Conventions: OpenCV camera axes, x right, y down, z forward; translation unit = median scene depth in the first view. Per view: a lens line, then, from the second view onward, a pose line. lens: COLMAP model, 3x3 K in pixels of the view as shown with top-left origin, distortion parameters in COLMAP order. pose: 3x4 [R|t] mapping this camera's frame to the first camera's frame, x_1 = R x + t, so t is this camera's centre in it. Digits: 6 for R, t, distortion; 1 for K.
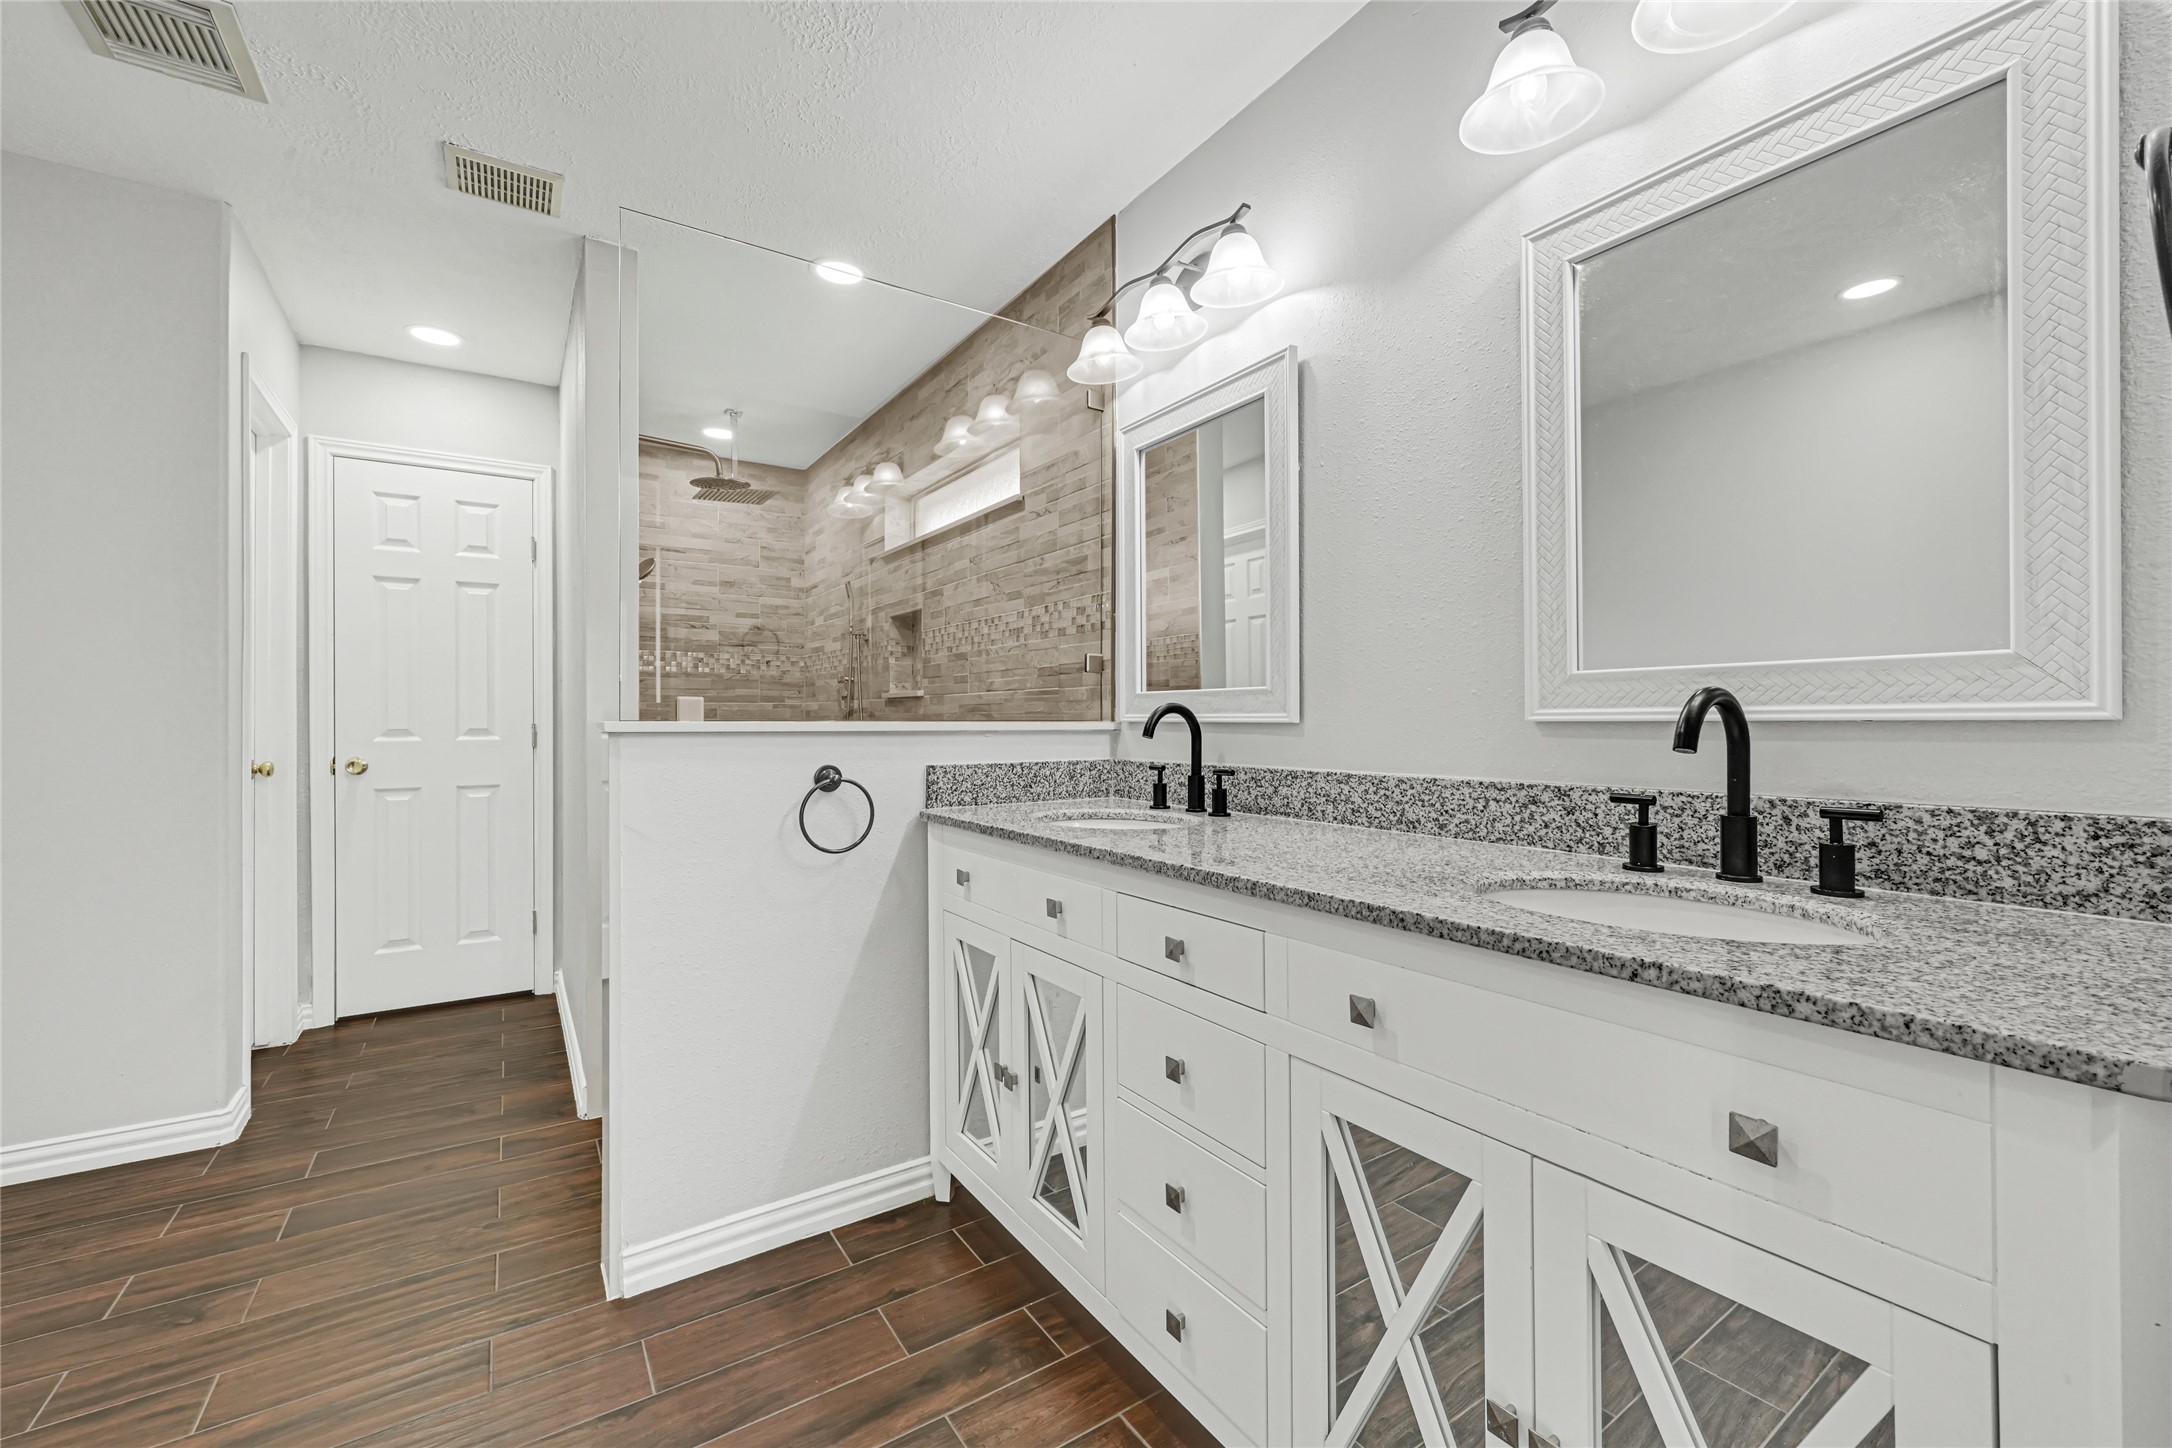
lens RADIAL K [[886.8, 0, 1093.3], [0, 886.8, 722.0], [0, 0, 1]] dist [-0.000283, -0.000033]
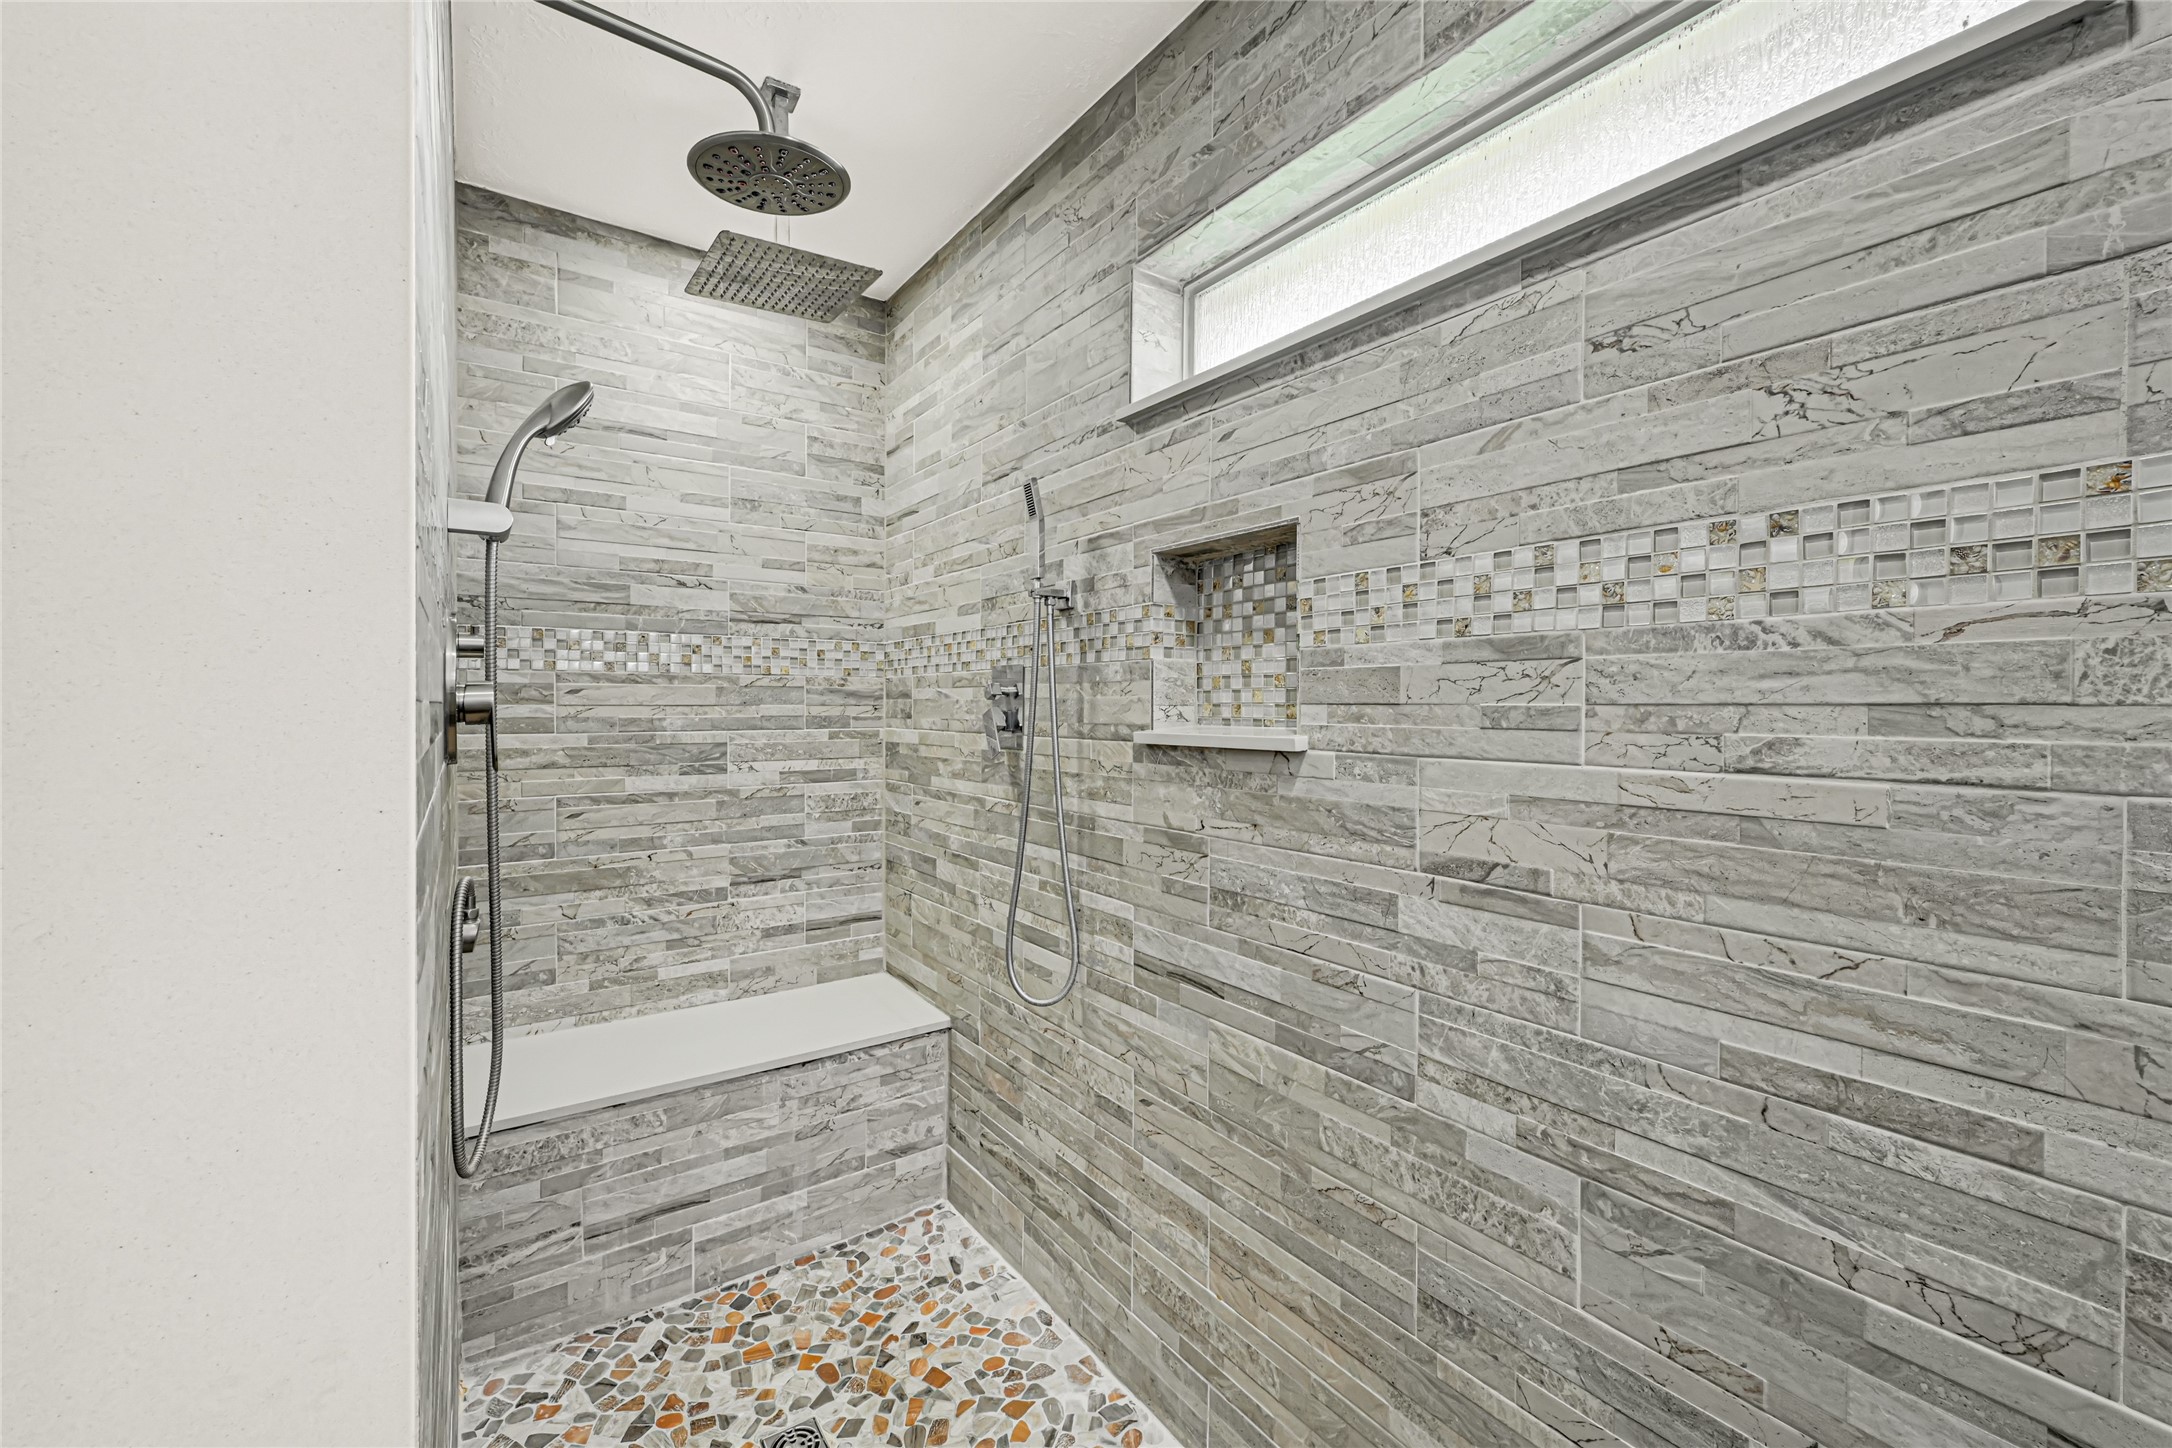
lens RADIAL K [[886.8, 0, 1080.6], [0, 886.8, 714.8], [0, 0, 1]] dist [-0.000283, -0.000033]
pose [[0.999806, 0.004936, 0.019079, -0.227232], [-0.005048, 0.999970, 0.005823, -0.035444], [-0.019049, -0.005918, 0.999801, 0.476586]]
